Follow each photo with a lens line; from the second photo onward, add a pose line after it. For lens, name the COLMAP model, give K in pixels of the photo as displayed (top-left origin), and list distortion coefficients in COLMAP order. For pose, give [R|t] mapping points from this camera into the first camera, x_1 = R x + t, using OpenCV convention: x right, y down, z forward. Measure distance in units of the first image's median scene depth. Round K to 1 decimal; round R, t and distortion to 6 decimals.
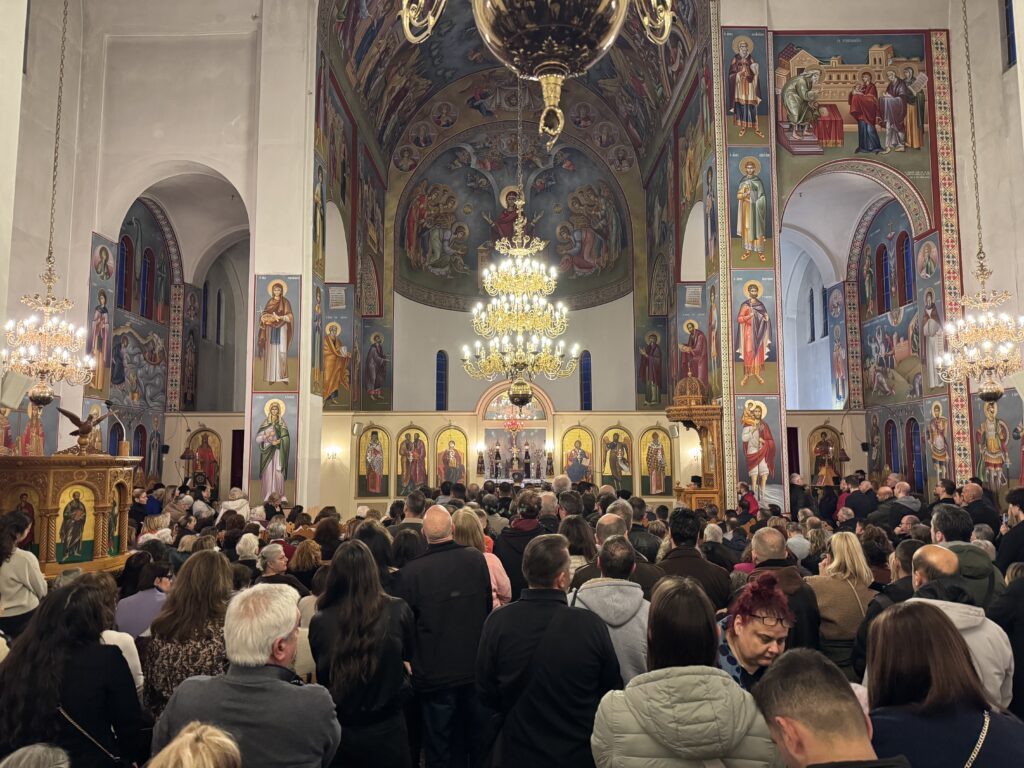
lens RADIAL K [[708.1, 0, 512.0], [0, 708.1, 384.0], [0, 0, 1]] dist [0.129679, -0.191489]
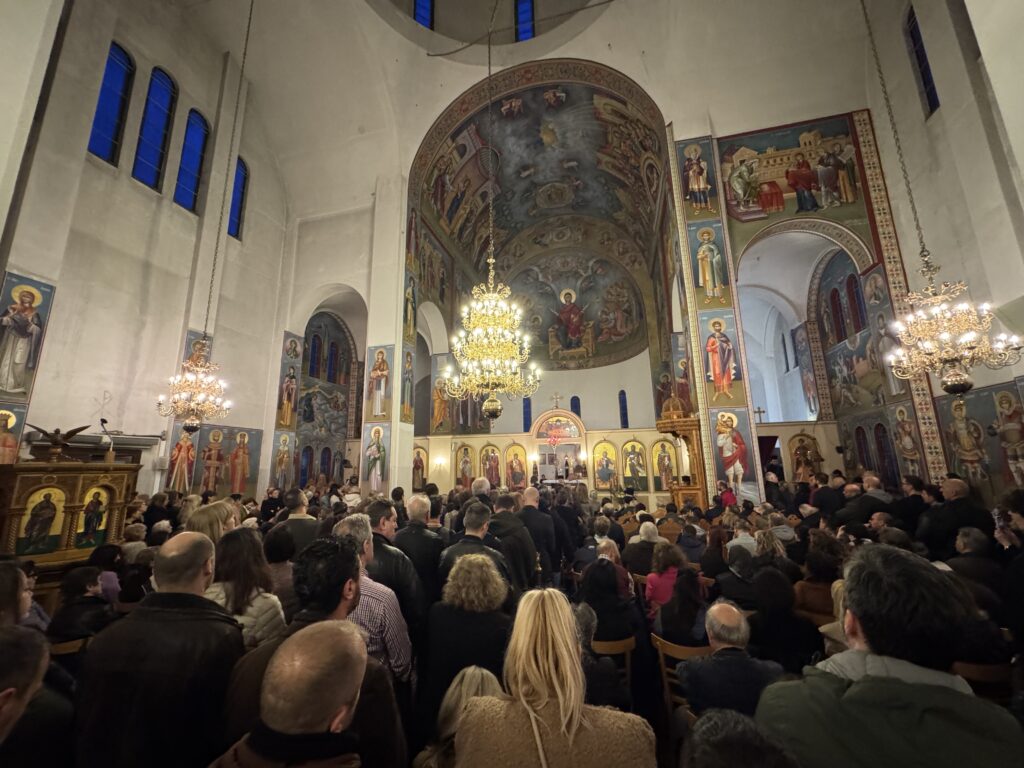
lens RADIAL K [[407.3, 0, 512.0], [0, 407.3, 384.0], [0, 0, 1]] dist [-0.002082, -0.000091]
pose [[0.970058, -0.063420, -0.234448, 0.117571], [0.040338, 0.993969, -0.101973, 0.024189], [0.239501, 0.089462, 0.966766, 0.183701]]
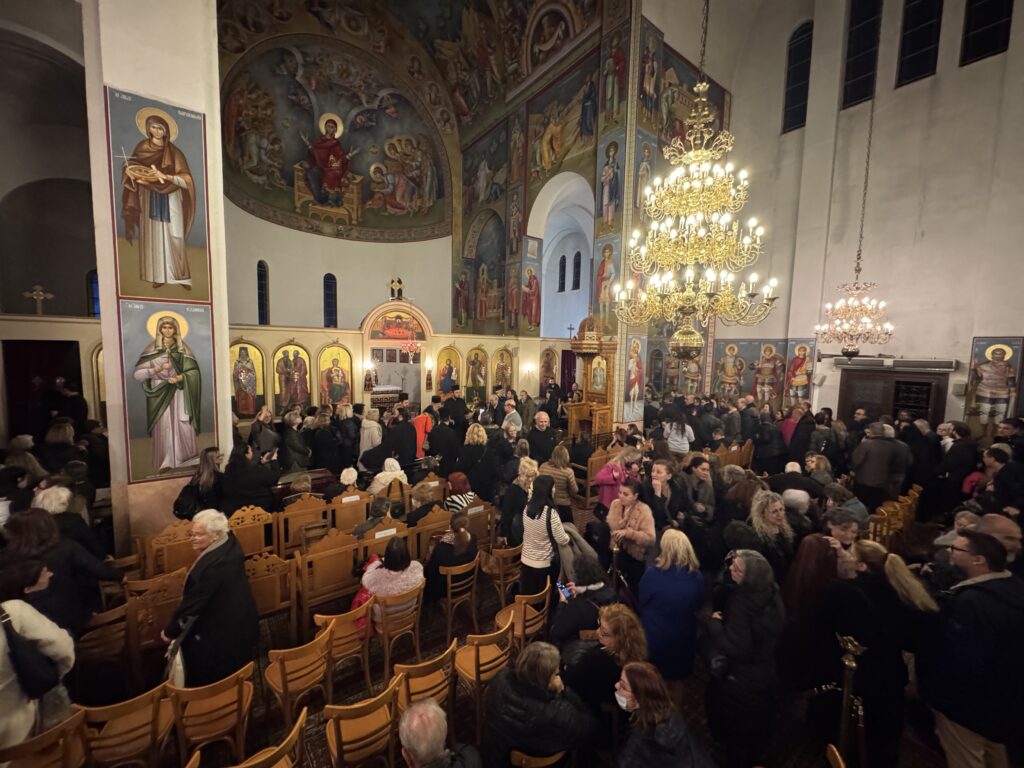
lens RADIAL K [[407.3, 0, 512.0], [0, 407.3, 384.0], [0, 0, 1]] dist [-0.002082, -0.000091]
pose [[0.805431, -0.030668, 0.591896, -0.235686], [-0.085395, 0.982236, 0.167095, -0.001615], [-0.586506, -0.185128, 0.788504, 0.412588]]
